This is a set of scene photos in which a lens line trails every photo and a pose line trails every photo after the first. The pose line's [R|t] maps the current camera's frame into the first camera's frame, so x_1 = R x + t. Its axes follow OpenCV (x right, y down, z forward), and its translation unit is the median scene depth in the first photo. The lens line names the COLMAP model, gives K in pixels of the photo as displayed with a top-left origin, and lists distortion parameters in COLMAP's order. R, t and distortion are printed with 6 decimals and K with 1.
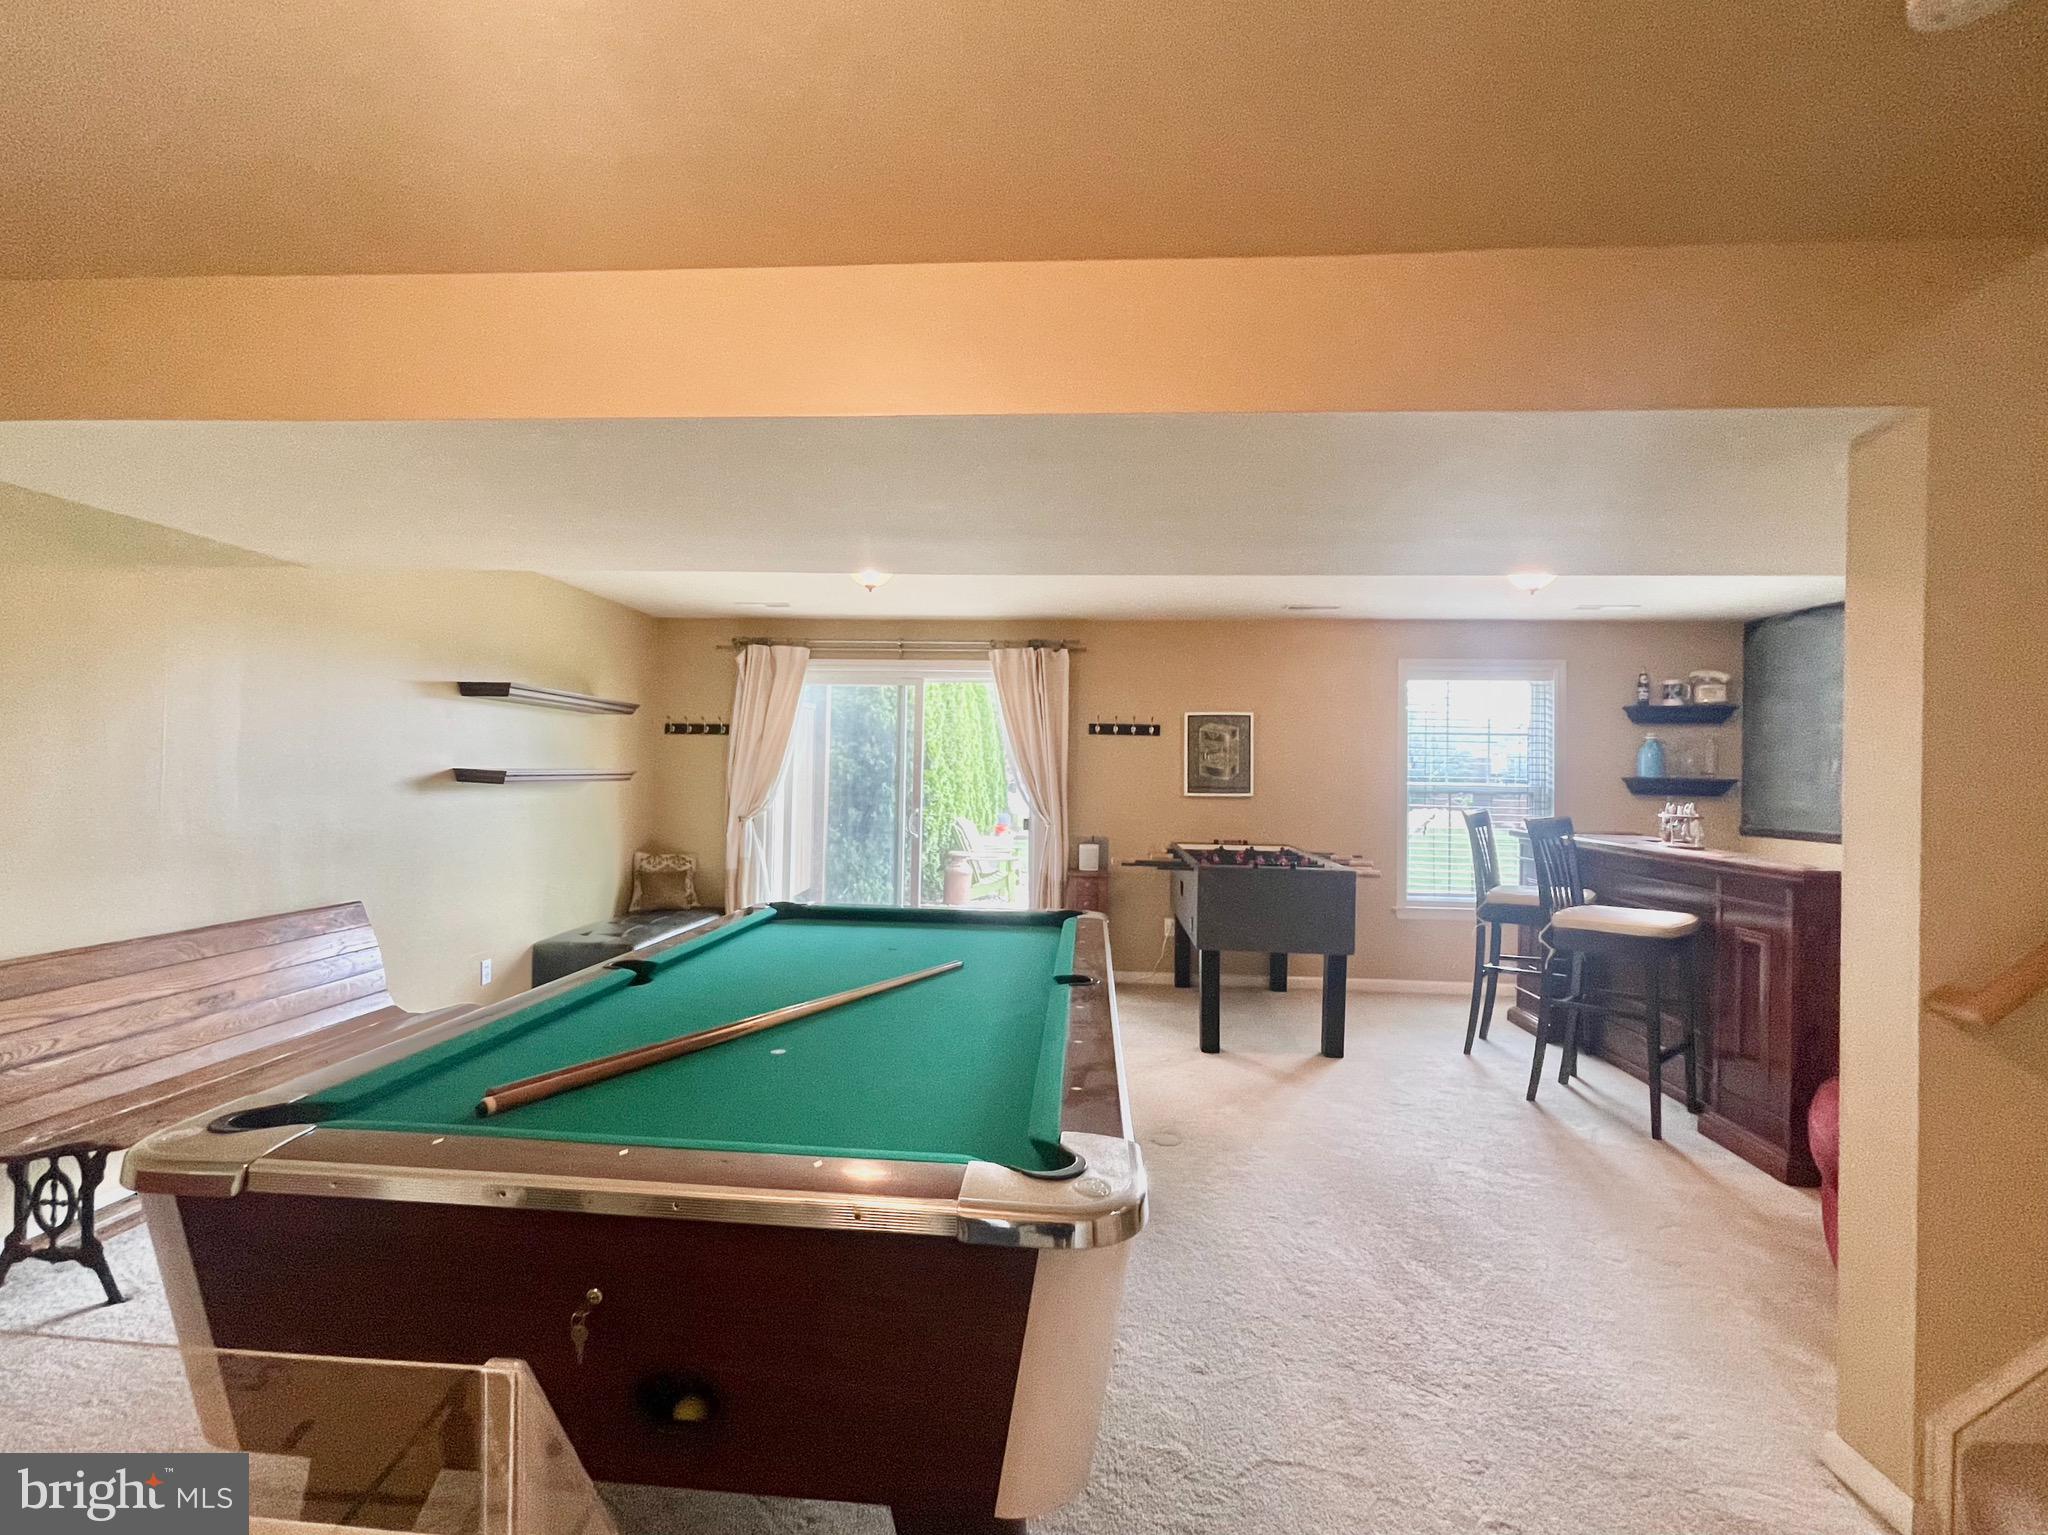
lens RADIAL K [[903.6, 0, 1024.0], [0, 903.6, 767.5], [0, 0, 1]] dist [-0.000789, -0.000298]
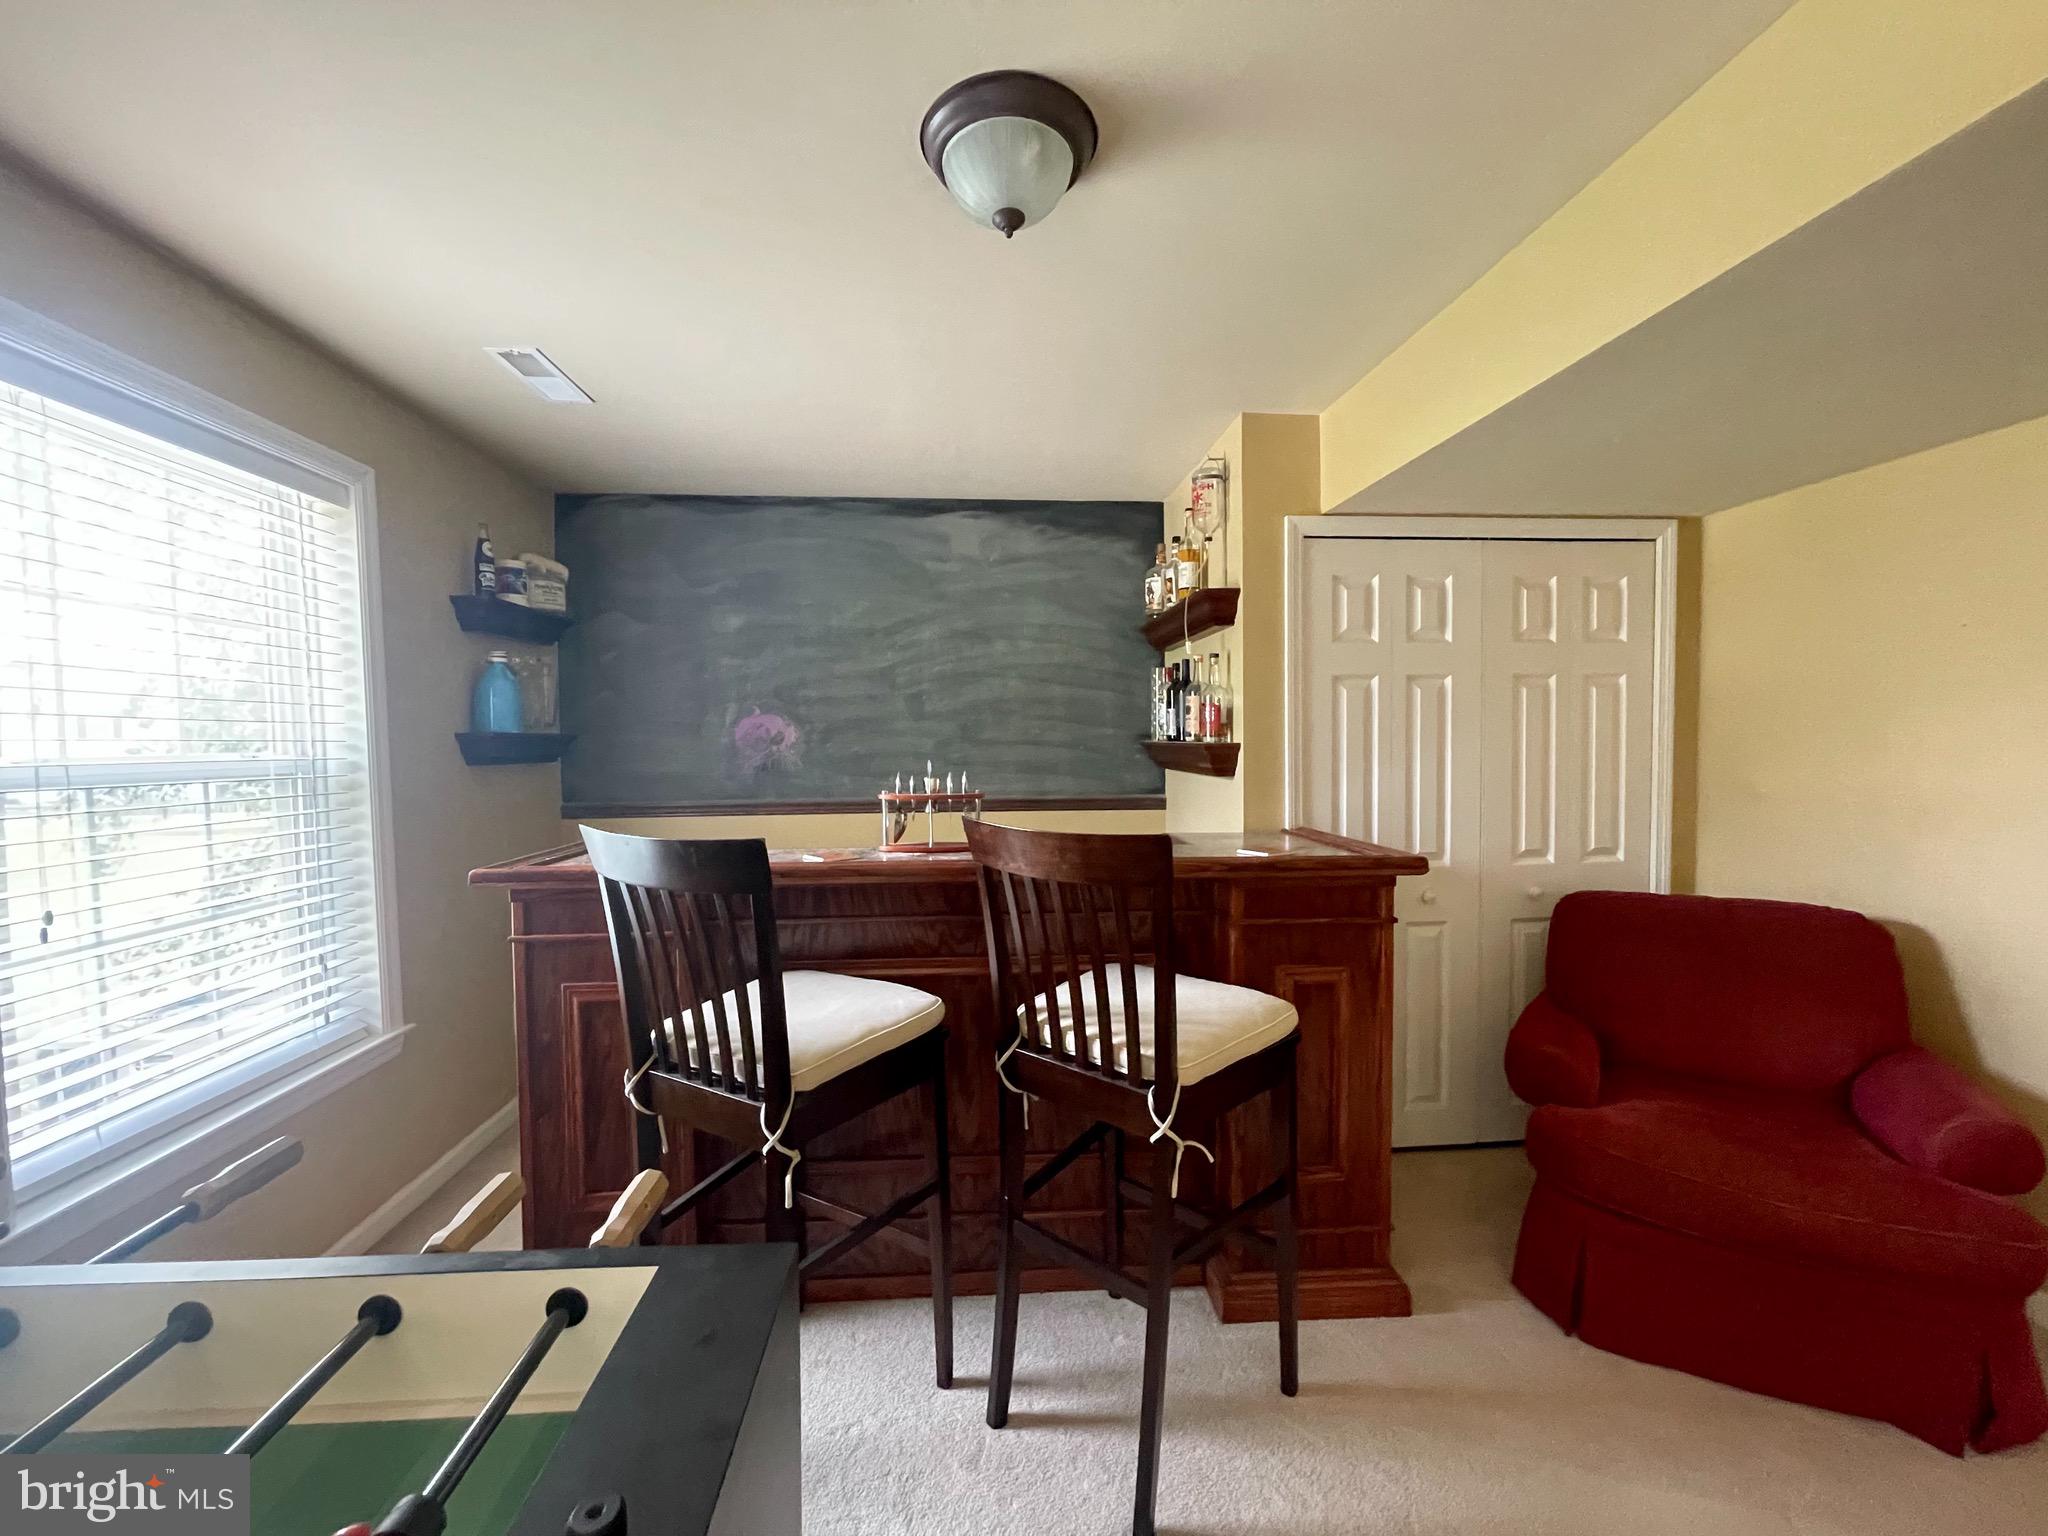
lens RADIAL K [[825.0, 0, 1011.0], [0, 825.0, 769.1], [0, 0, 1]] dist [-0.002563, 0.000248]
pose [[-0.129449, -0.057562, 0.989914, 0.149240], [-0.001592, 0.998324, 0.057842, 0.003902], [-0.991585, 0.005911, -0.129324, 0.730512]]
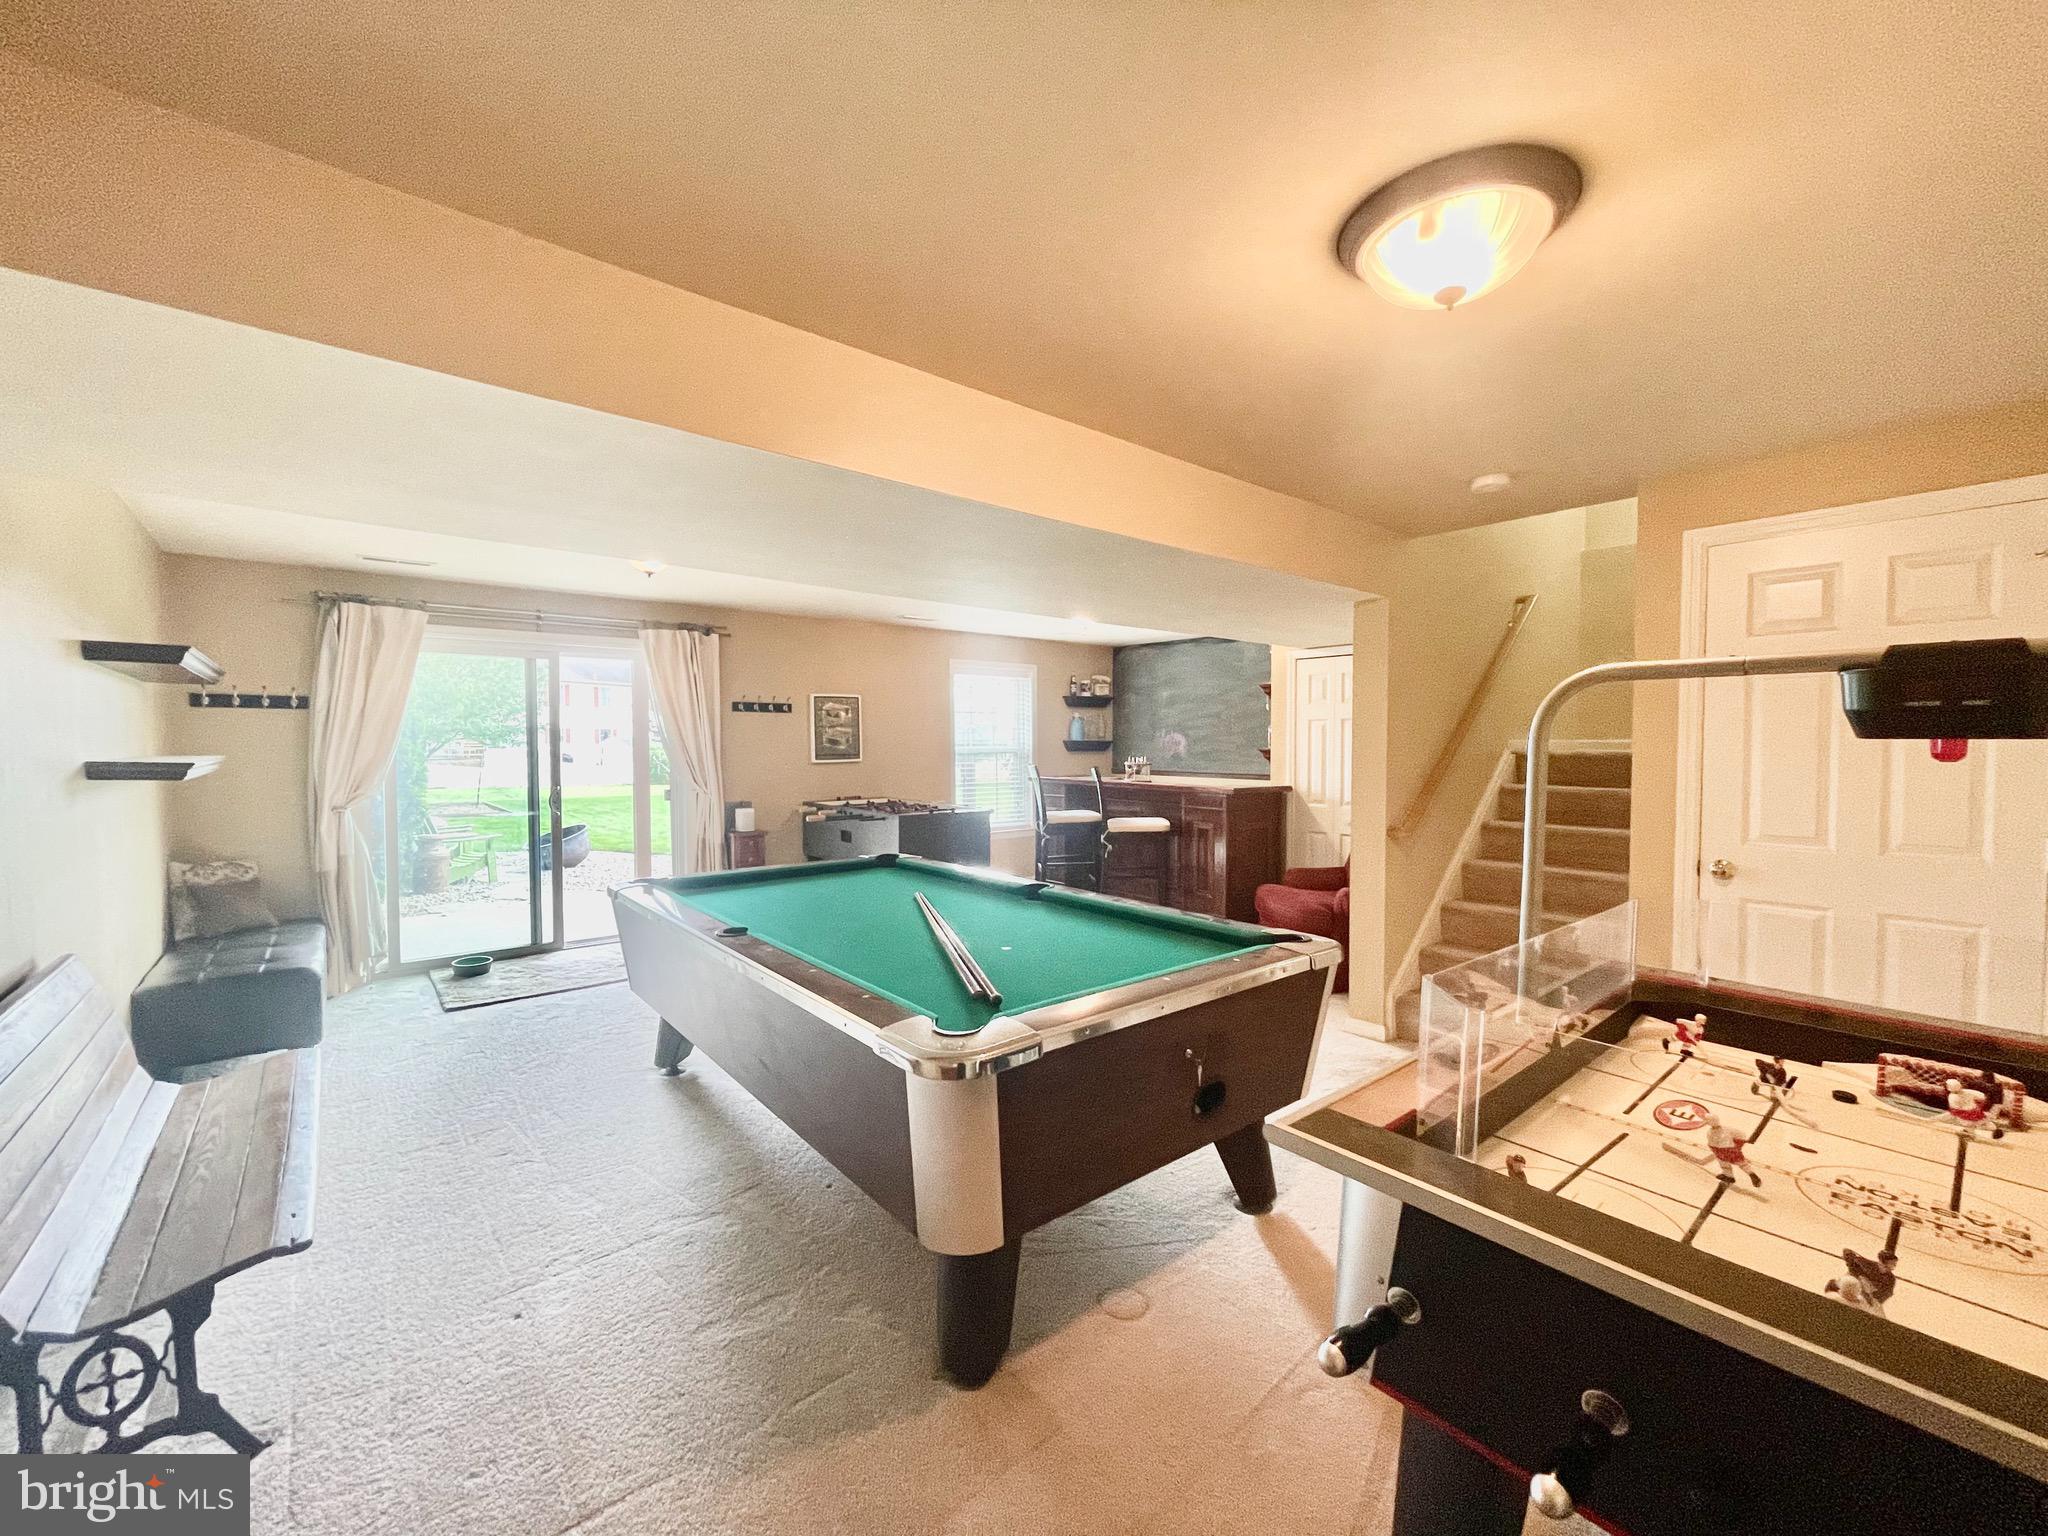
lens RADIAL K [[825.0, 0, 1011.0], [0, 825.0, 769.1], [0, 0, 1]] dist [-0.002563, 0.000248]
pose [[0.723736, -0.042419, 0.688771, -0.394528], [0.009712, 0.998636, 0.051297, -0.014160], [-0.690008, -0.030436, 0.723161, 0.015323]]
